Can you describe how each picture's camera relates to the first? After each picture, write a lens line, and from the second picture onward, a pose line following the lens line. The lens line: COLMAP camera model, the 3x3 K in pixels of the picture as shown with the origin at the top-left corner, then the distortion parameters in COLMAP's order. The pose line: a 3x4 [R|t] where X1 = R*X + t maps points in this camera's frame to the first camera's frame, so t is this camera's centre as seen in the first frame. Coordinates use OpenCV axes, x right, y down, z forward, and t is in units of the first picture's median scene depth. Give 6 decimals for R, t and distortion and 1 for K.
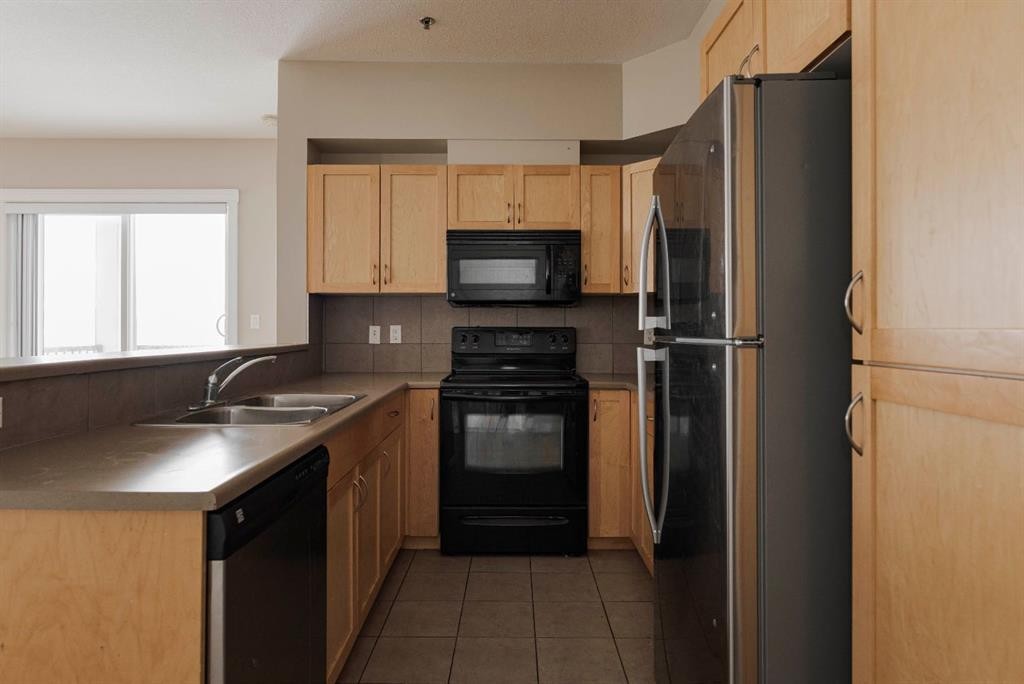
lens RADIAL K [[592.1, 0, 514.1], [0, 592.1, 326.8], [0, 0, 1]] dist [-0.002880, -0.000128]
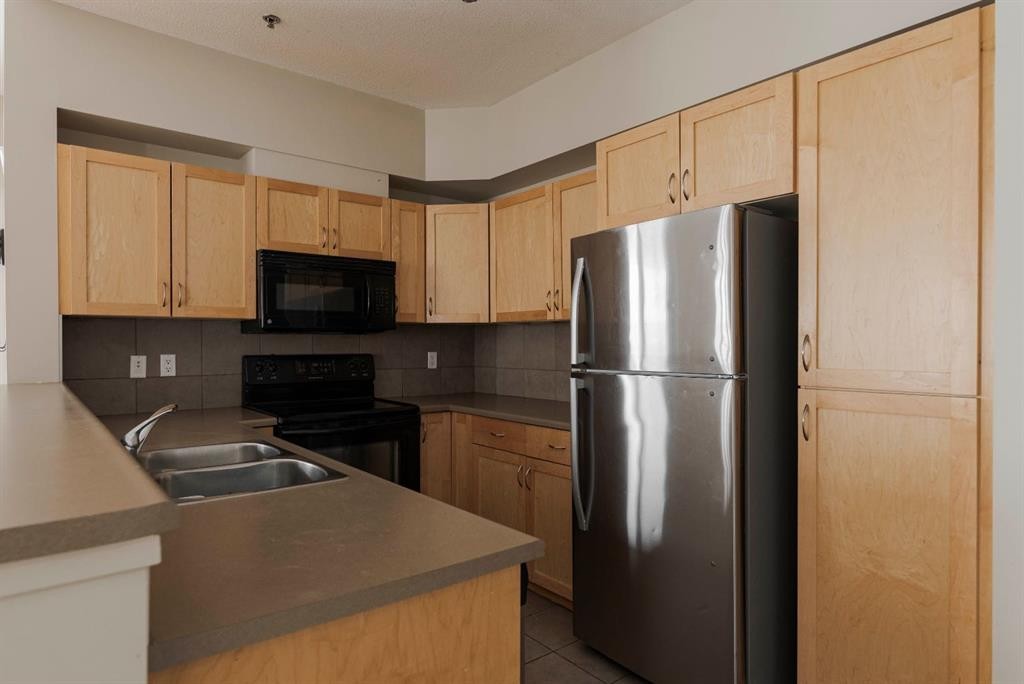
lens RADIAL K [[584.8, 0, 516.0], [0, 584.8, 345.6], [0, 0, 1]] dist [-0.004681, -0.000602]
pose [[0.777908, -0.006453, 0.628345, -0.364751], [0.000345, 0.999952, 0.009842, -0.025061], [-0.628378, -0.007439, 0.777872, 0.062264]]
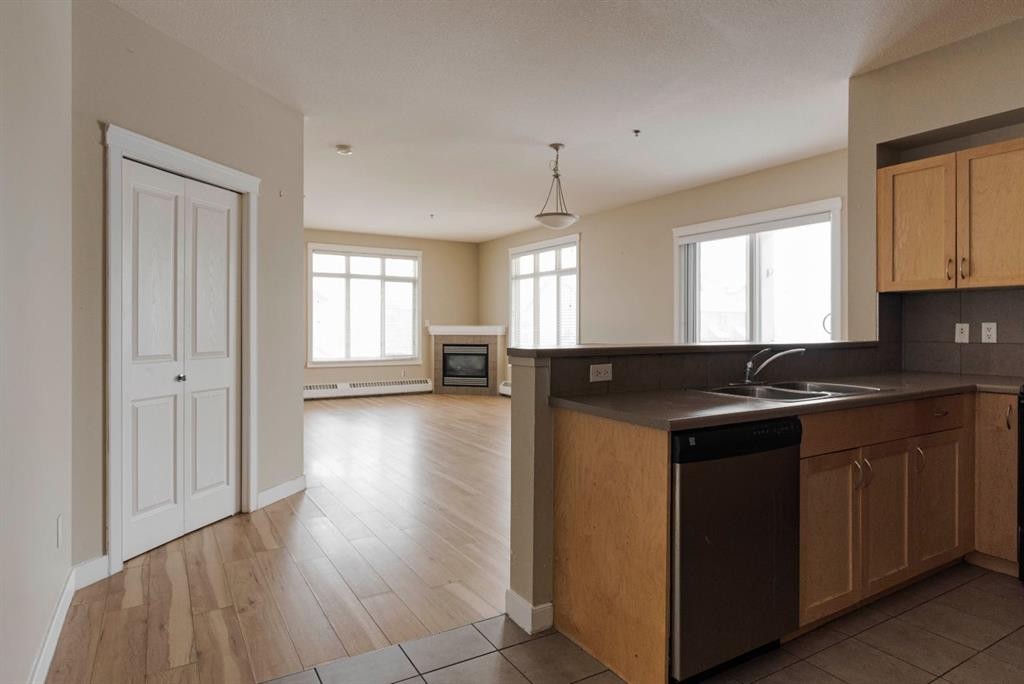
lens RADIAL K [[596.7, 0, 514.1], [0, 596.7, 326.5], [0, 0, 1]] dist [0.000283, -0.000008]
pose [[0.507602, -0.001137, -0.861591, 0.232262], [0.003744, 0.999993, 0.000886, -0.000317], [0.861584, -0.003676, 0.507602, -0.084907]]
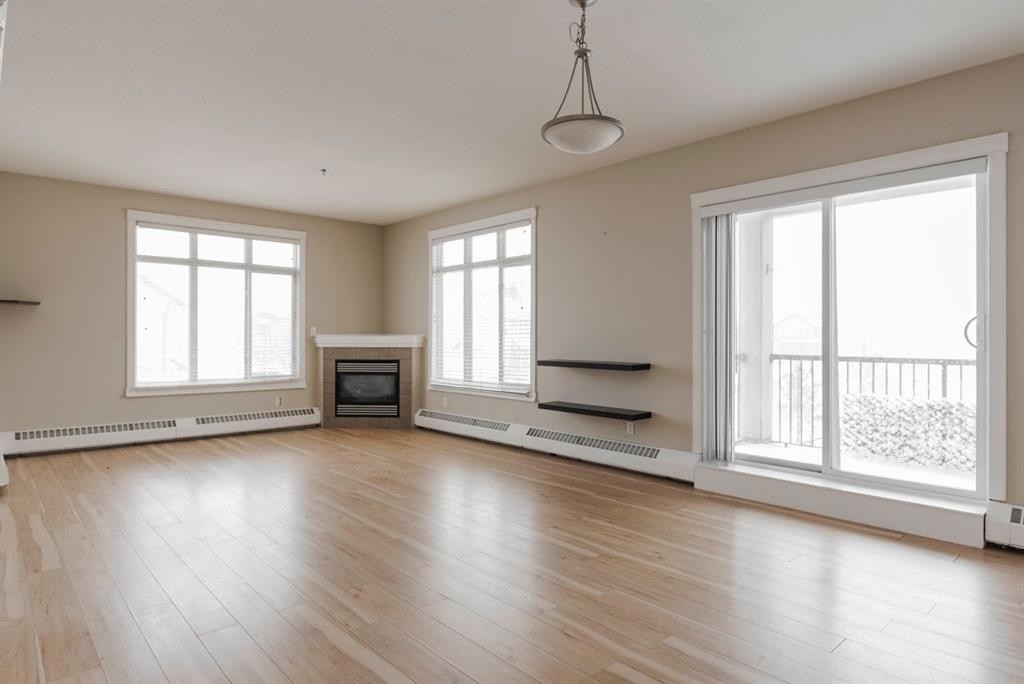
lens RADIAL K [[594.8, 0, 514.4], [0, 594.8, 337.7], [0, 0, 1]] dist [-0.000933, -0.000016]
pose [[0.663765, 0.001699, -0.747939, -0.463456], [0.001718, 0.999991, 0.003796, 0.001104], [0.747939, -0.003805, 0.663757, 0.169096]]
